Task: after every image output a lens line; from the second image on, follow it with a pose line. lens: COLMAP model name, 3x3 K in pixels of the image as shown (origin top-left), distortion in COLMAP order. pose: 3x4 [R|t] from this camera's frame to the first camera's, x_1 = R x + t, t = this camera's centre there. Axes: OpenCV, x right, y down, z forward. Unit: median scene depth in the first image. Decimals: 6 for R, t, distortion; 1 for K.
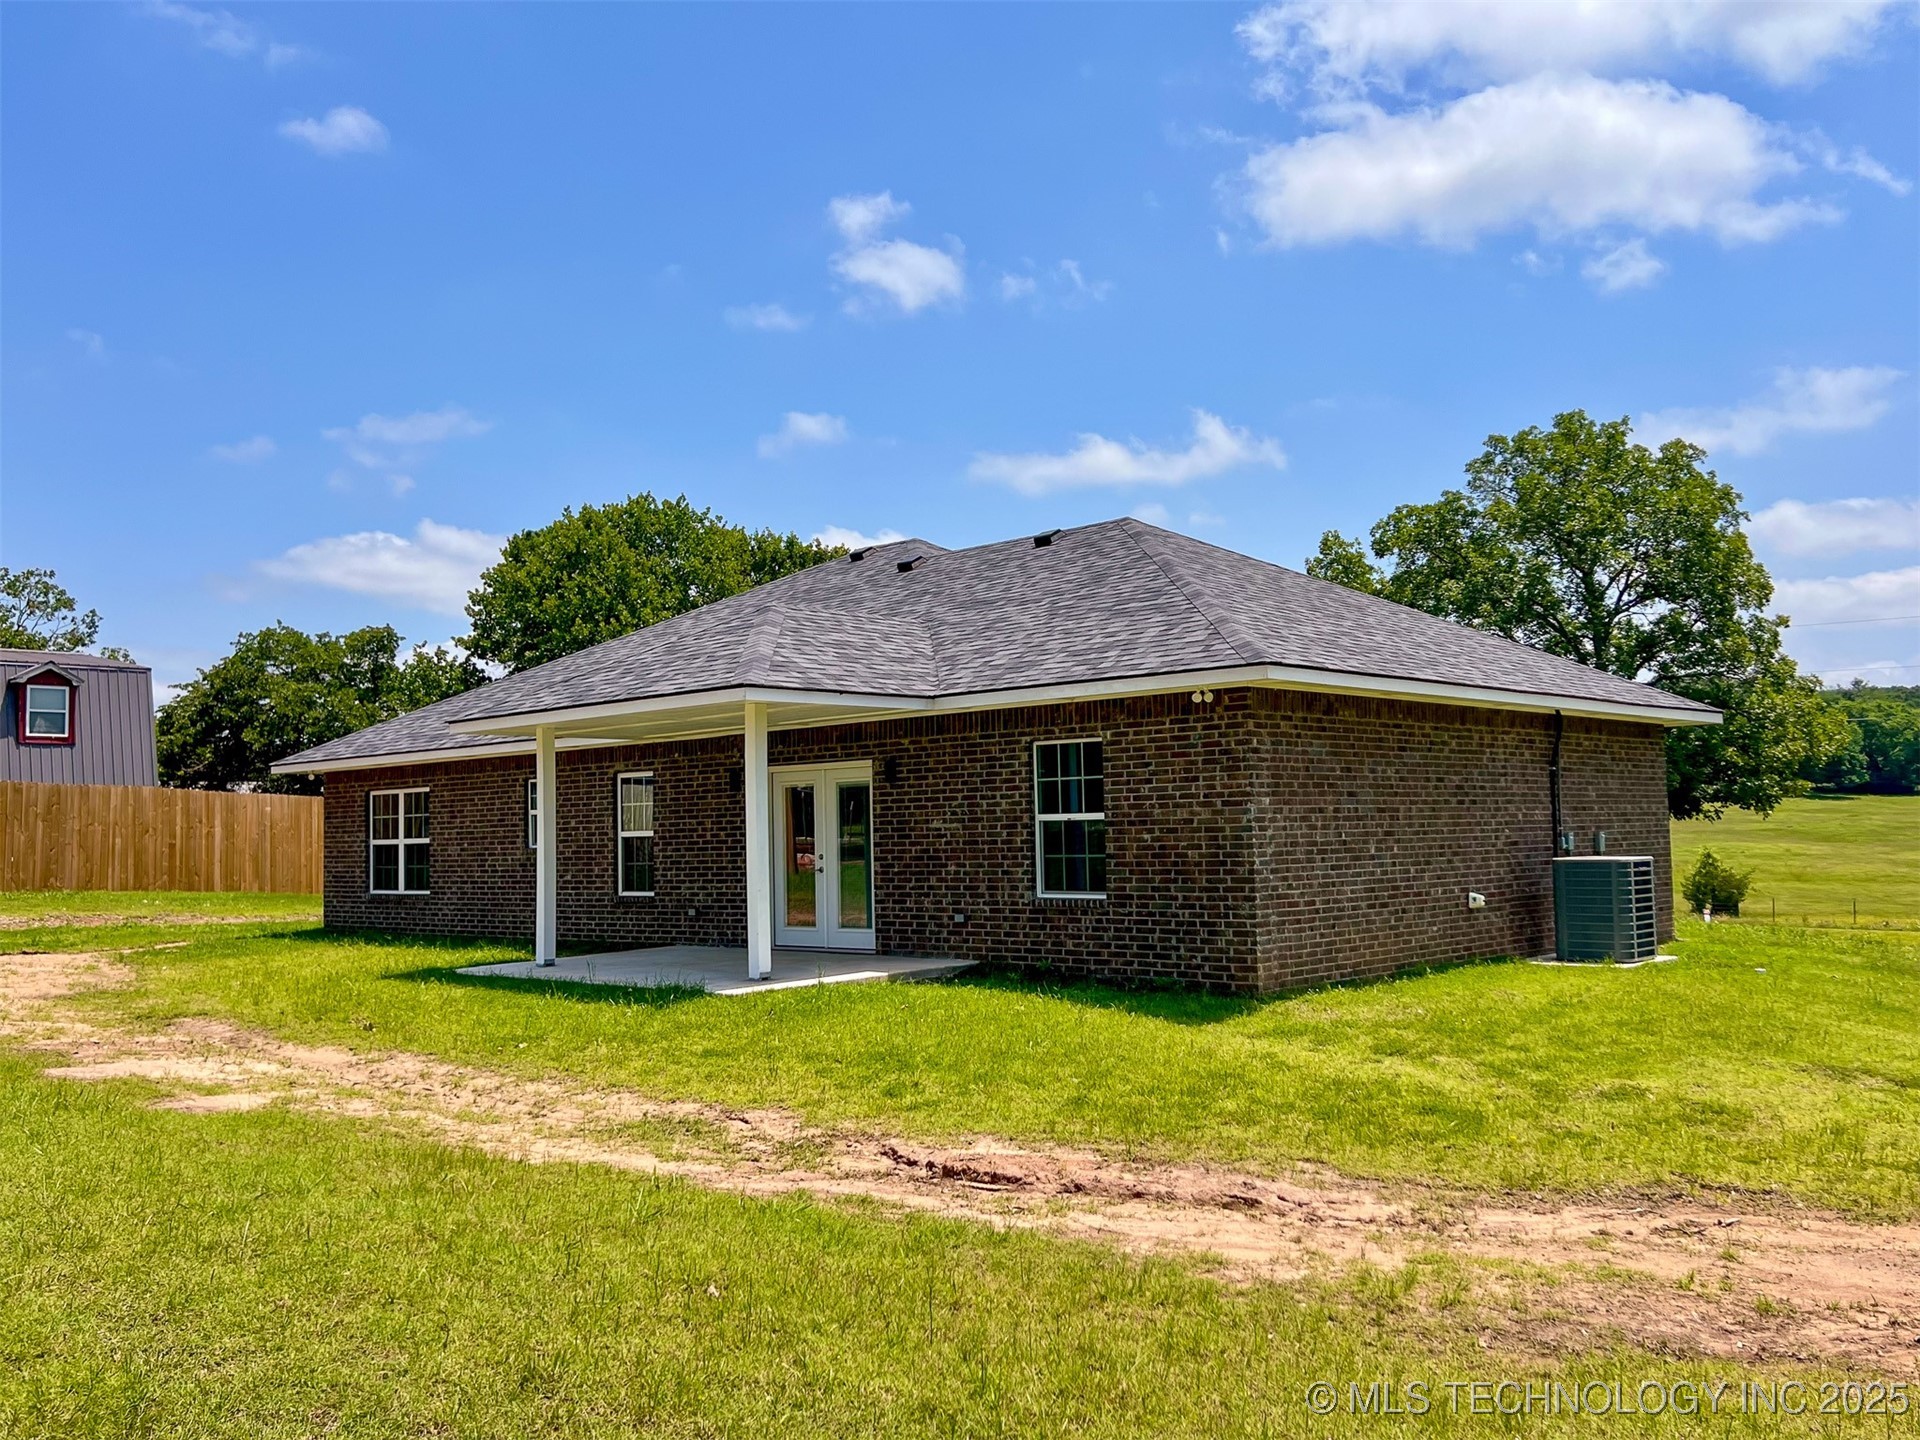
lens RADIAL K [[1623.5, 0, 960.0], [0, 1623.5, 720.0], [0, 0, 1]] dist [0.121482, -0.000196]
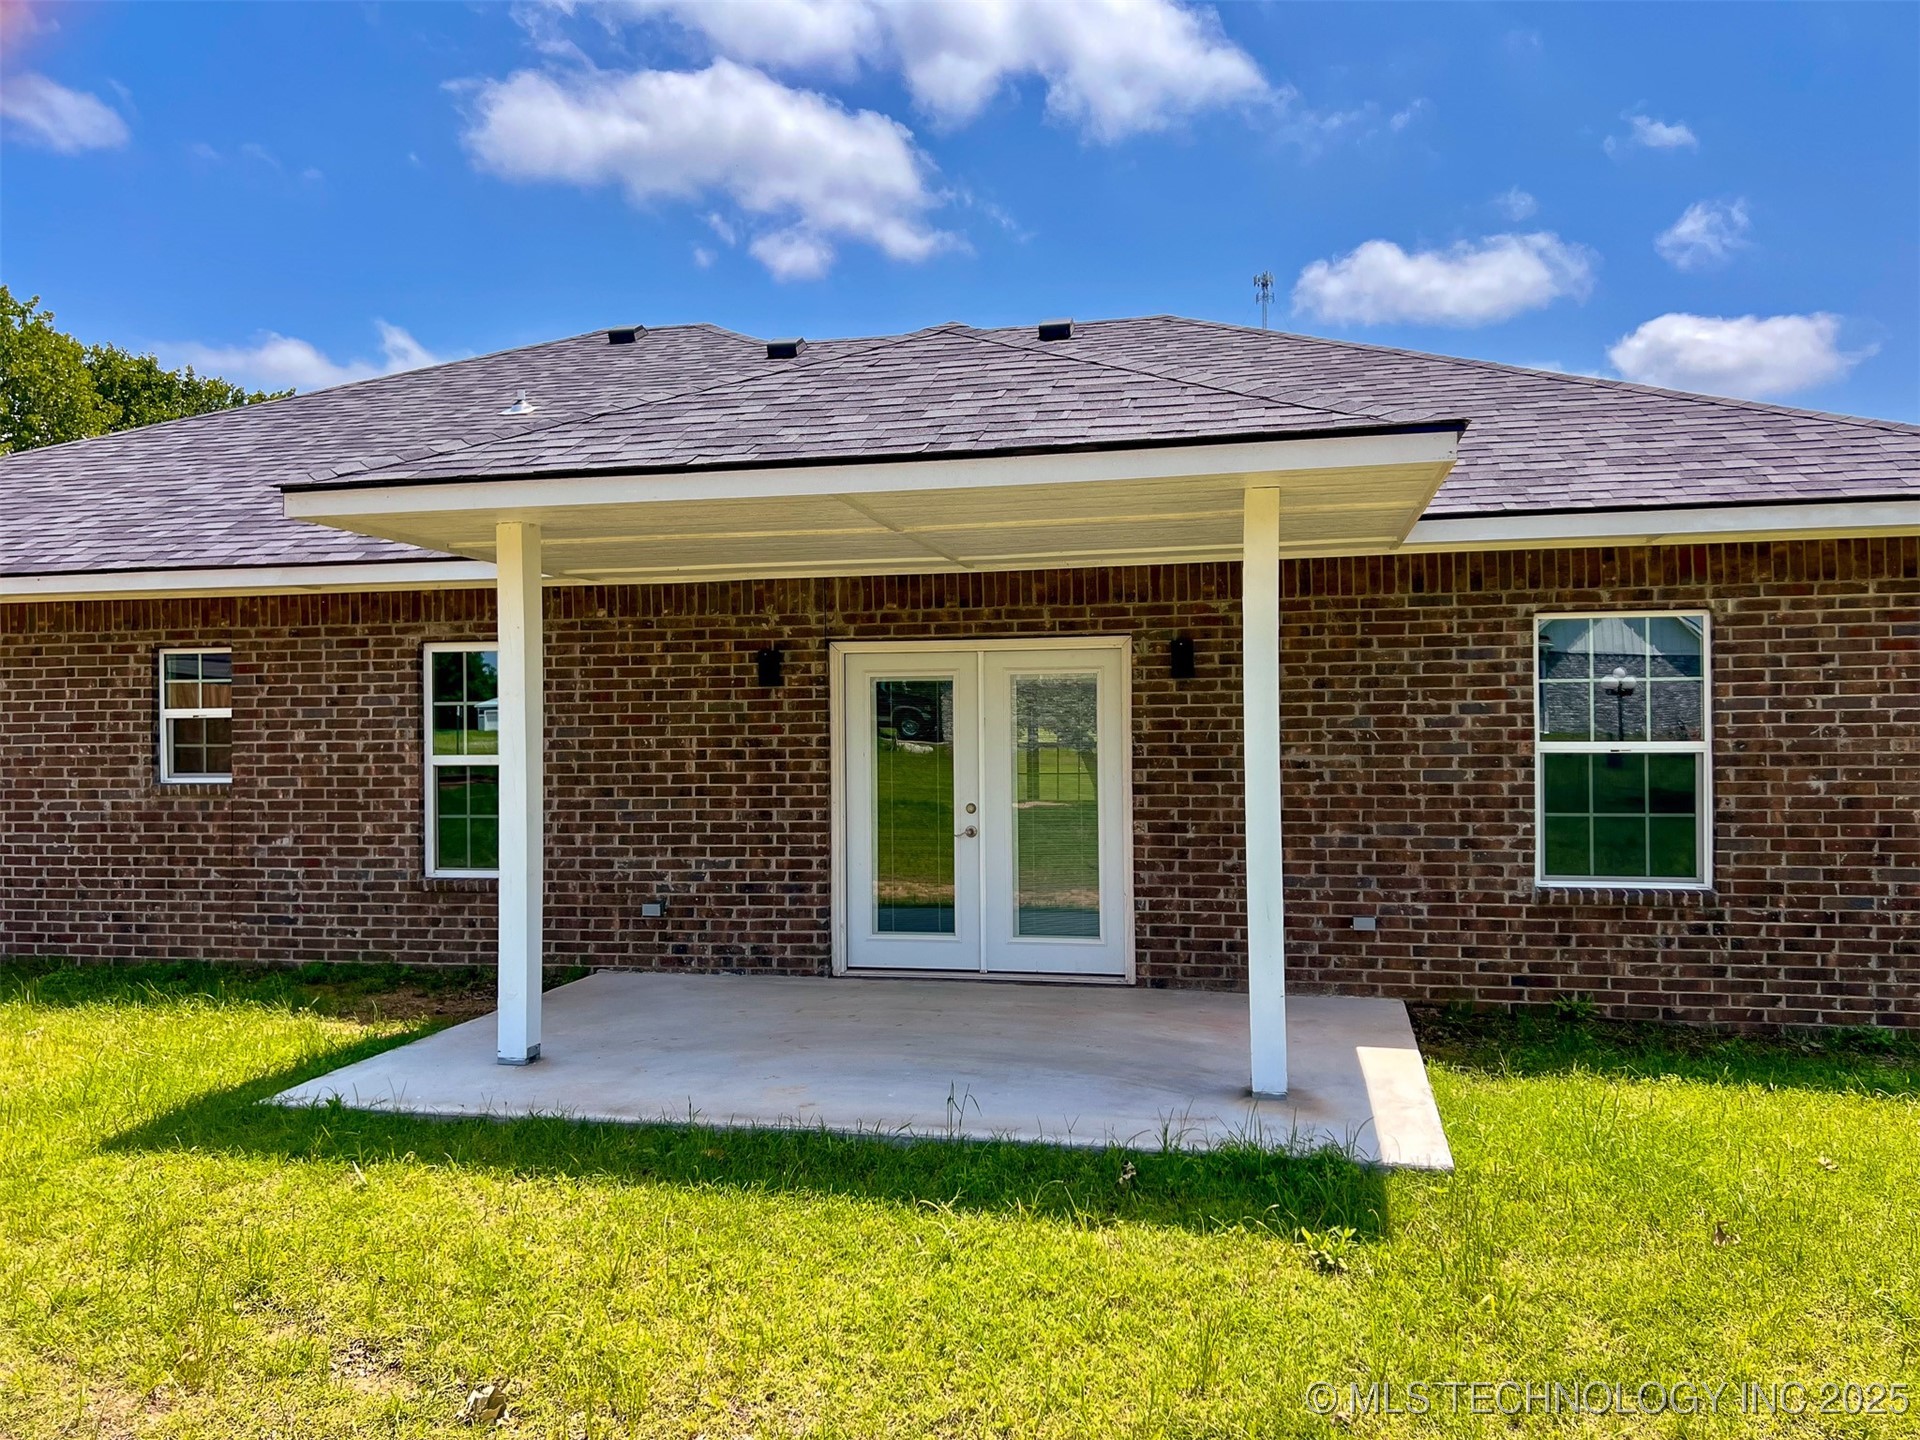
lens RADIAL K [[1456.8, 0, 960.0], [0, 1456.8, 720.0], [0, 0, 1]] dist [0.006887, -0.007293]
pose [[0.869594, 0.014692, 0.493549, -0.386298], [-0.043782, 0.997914, 0.047433, 0.035850], [-0.491823, -0.062856, 0.868423, 0.667909]]
